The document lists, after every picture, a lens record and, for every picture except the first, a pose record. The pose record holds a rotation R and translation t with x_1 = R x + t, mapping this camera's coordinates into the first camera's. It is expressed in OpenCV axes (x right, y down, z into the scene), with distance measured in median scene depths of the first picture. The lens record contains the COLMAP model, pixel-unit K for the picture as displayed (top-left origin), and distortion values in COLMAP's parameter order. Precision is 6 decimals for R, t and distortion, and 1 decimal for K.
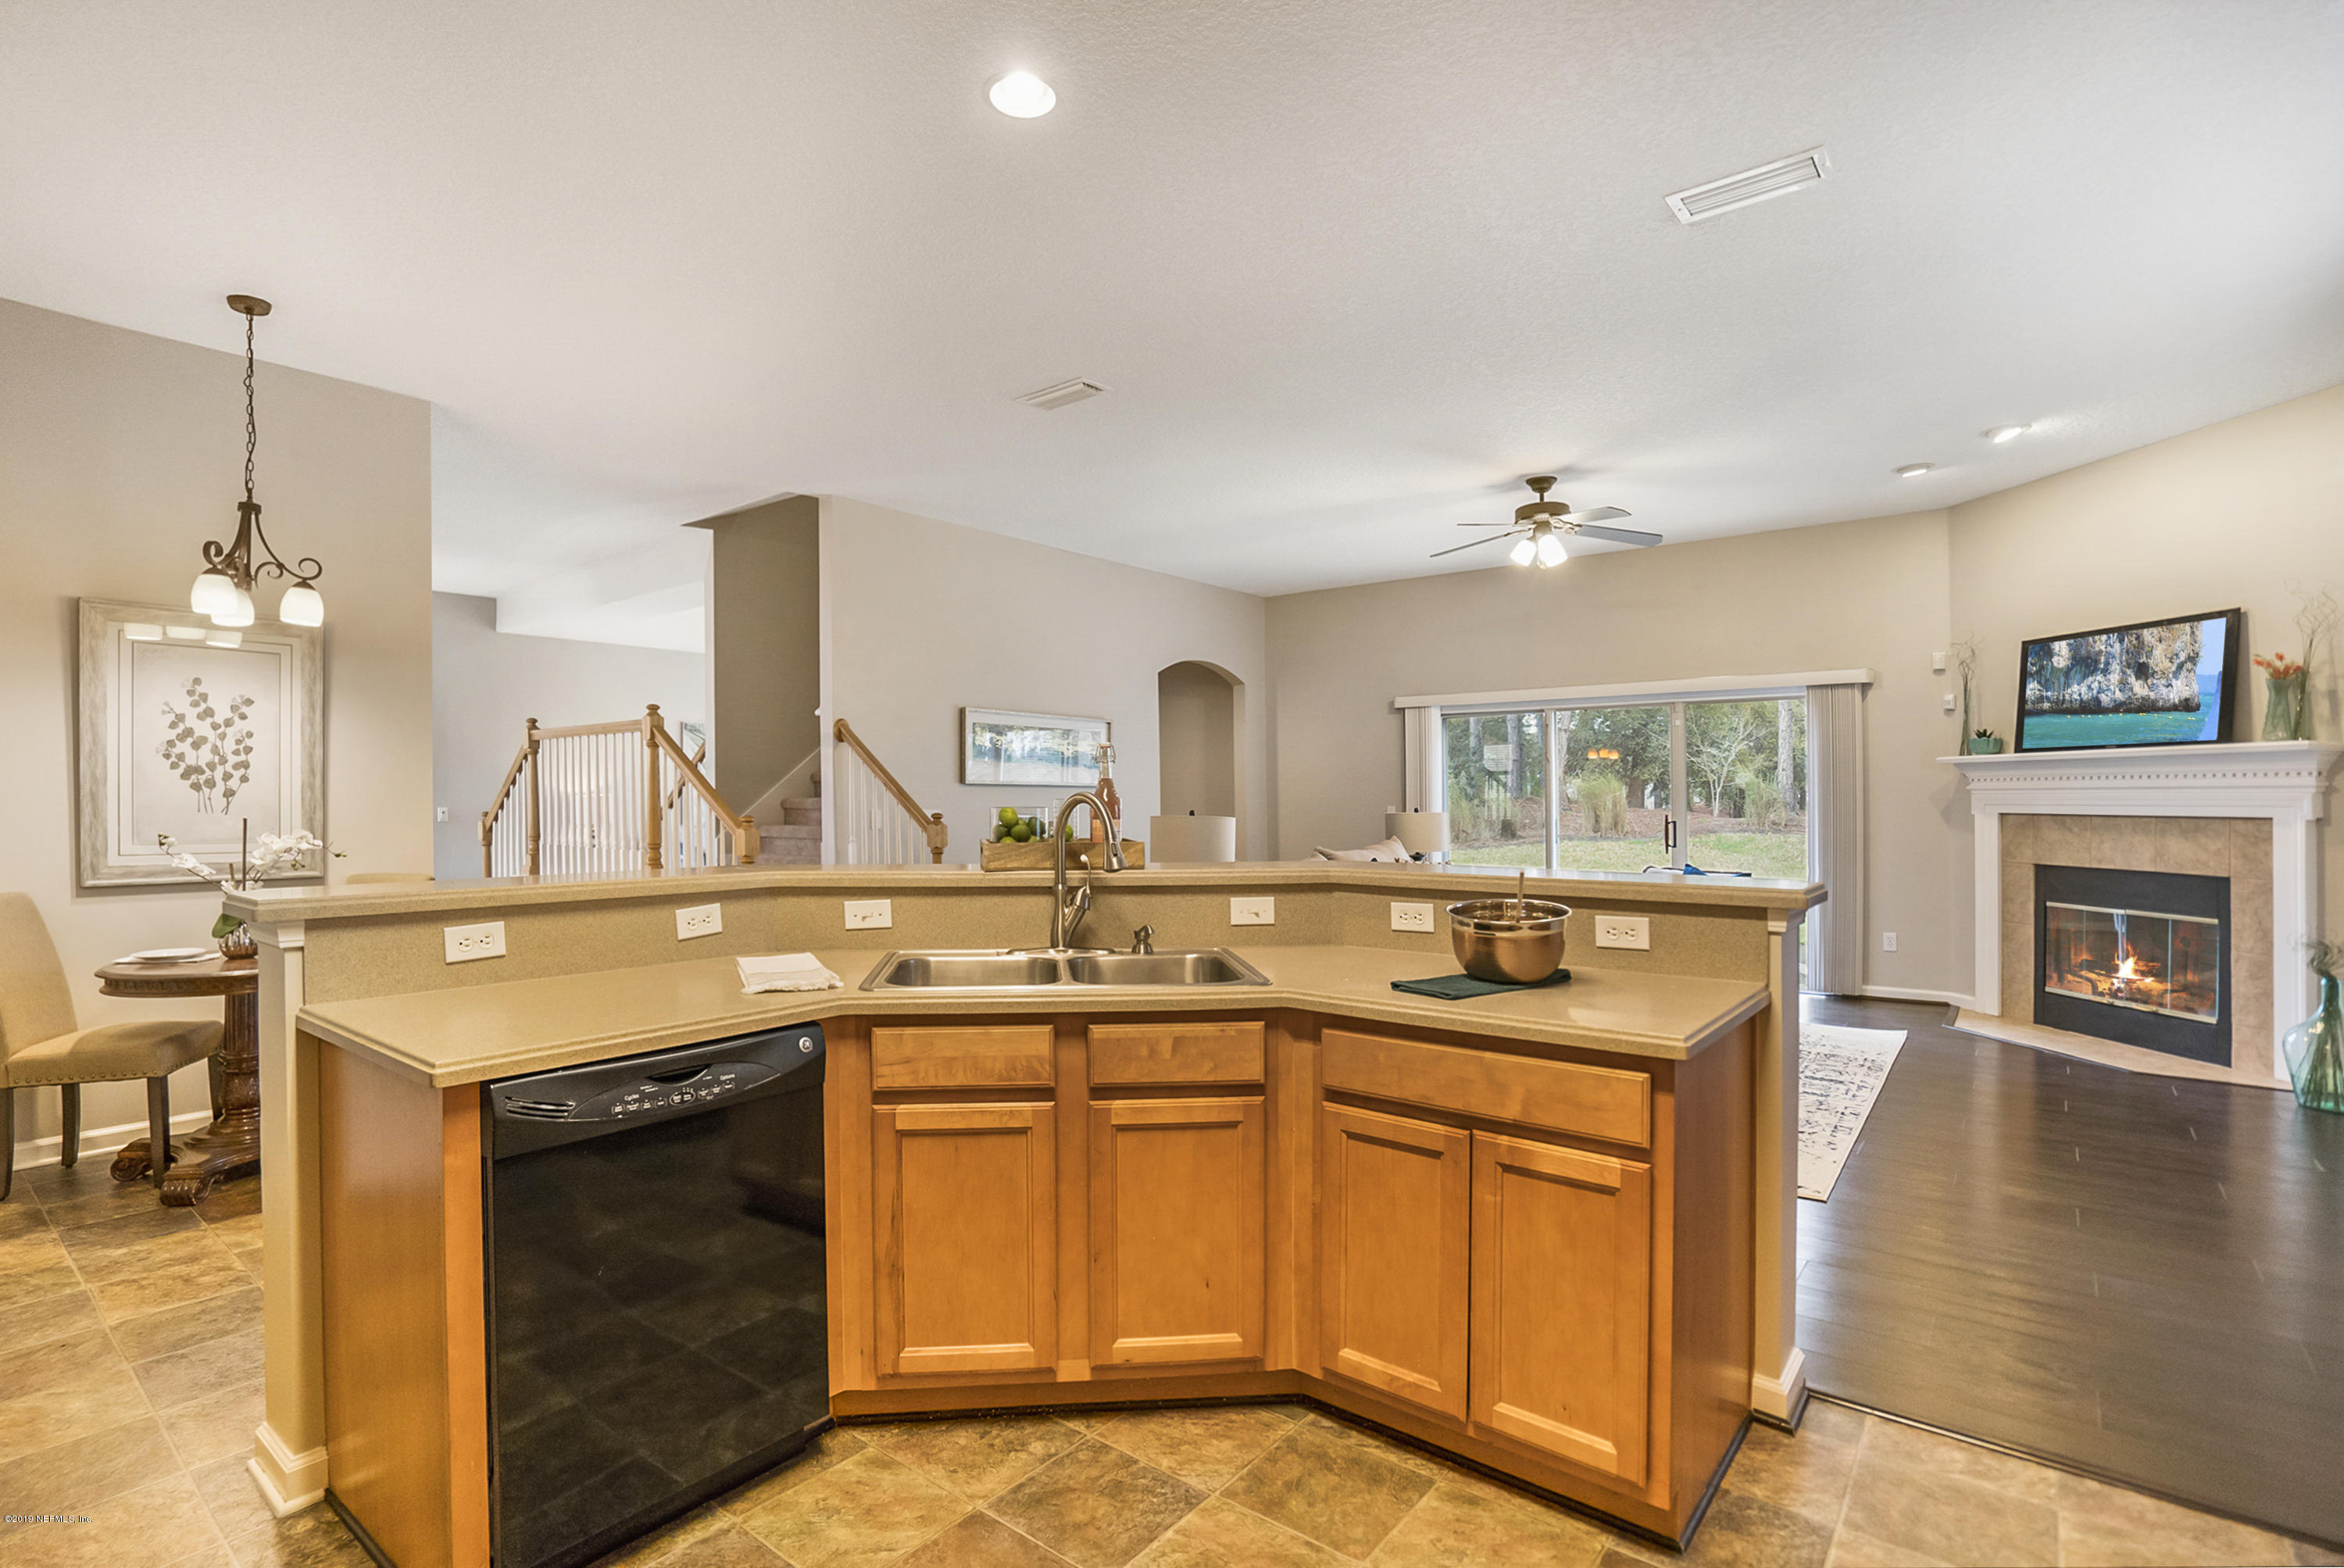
lens RADIAL K [[1088.6, 0, 1172.0], [0, 1088.6, 784.0], [0, 0, 1]] dist [0.003609, 0.000804]
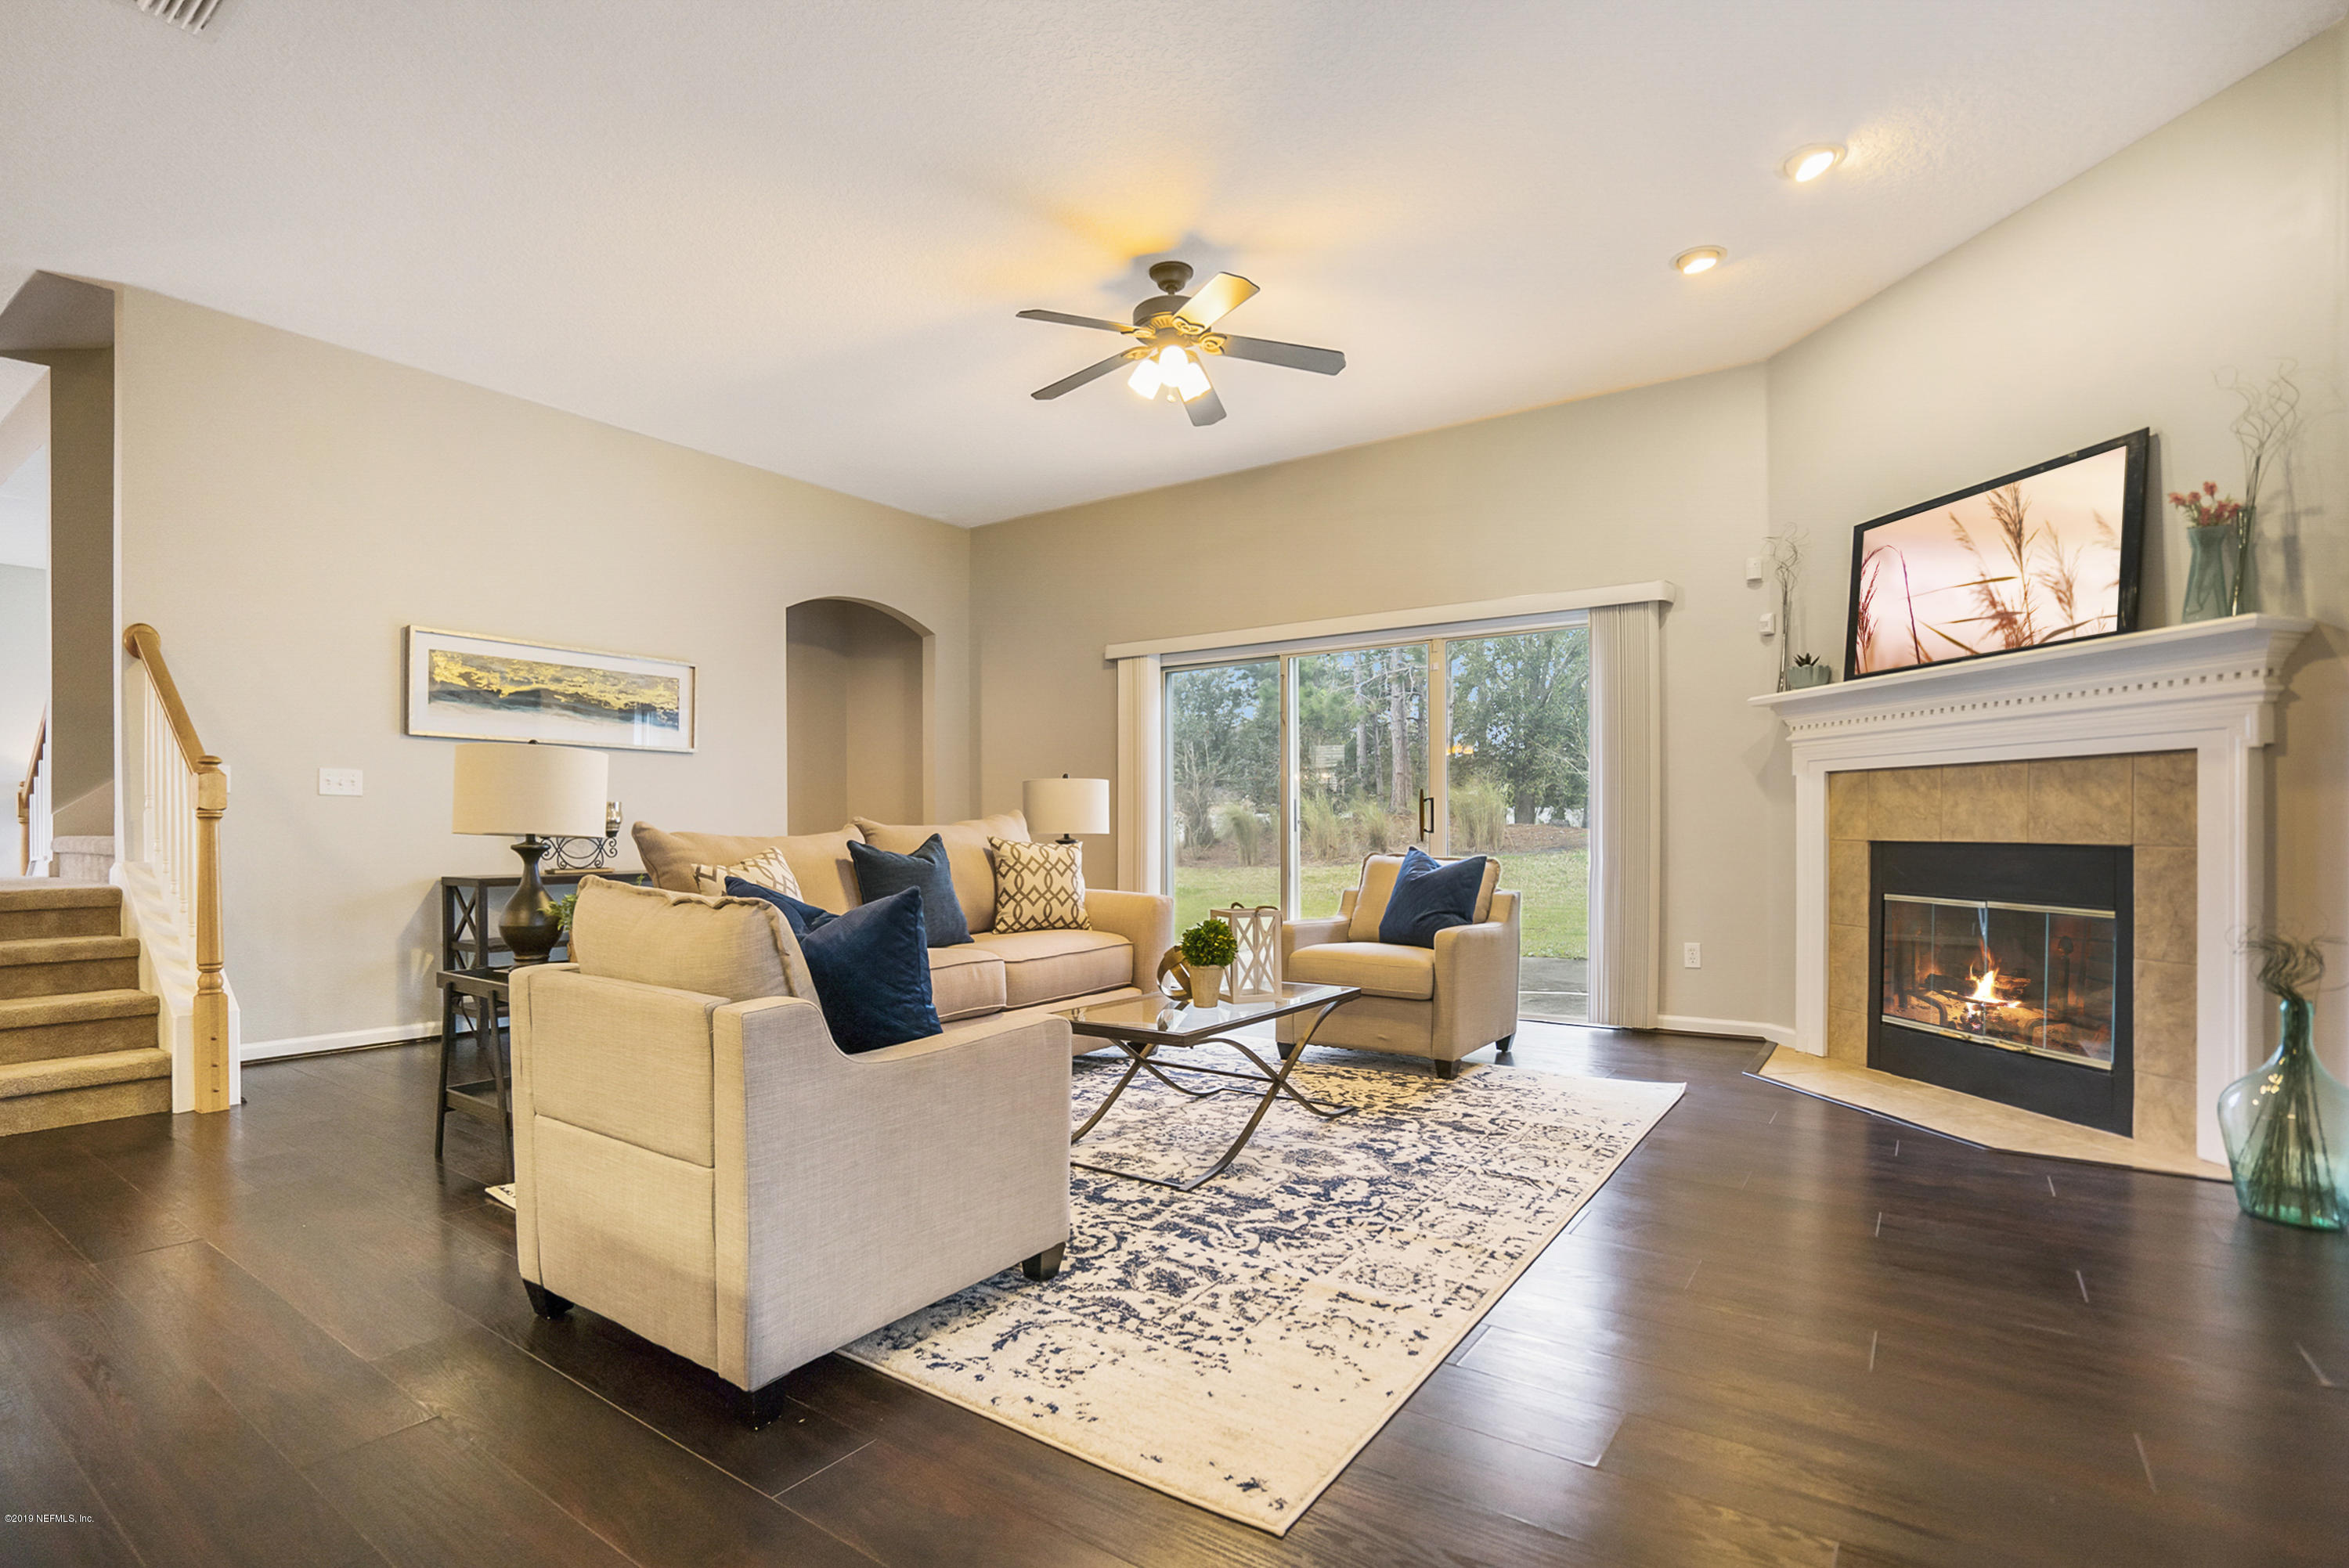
lens RADIAL K [[1099.9, 0, 1174.5], [0, 1099.9, 817.2], [0, 0, 1]] dist [-0.021199, 0.007825]
pose [[0.998129, 0.000442, 0.061137, 0.331589], [-0.000762, 0.999986, 0.005215, 0.060552], [-0.061134, -0.005251, 0.998116, 0.359325]]
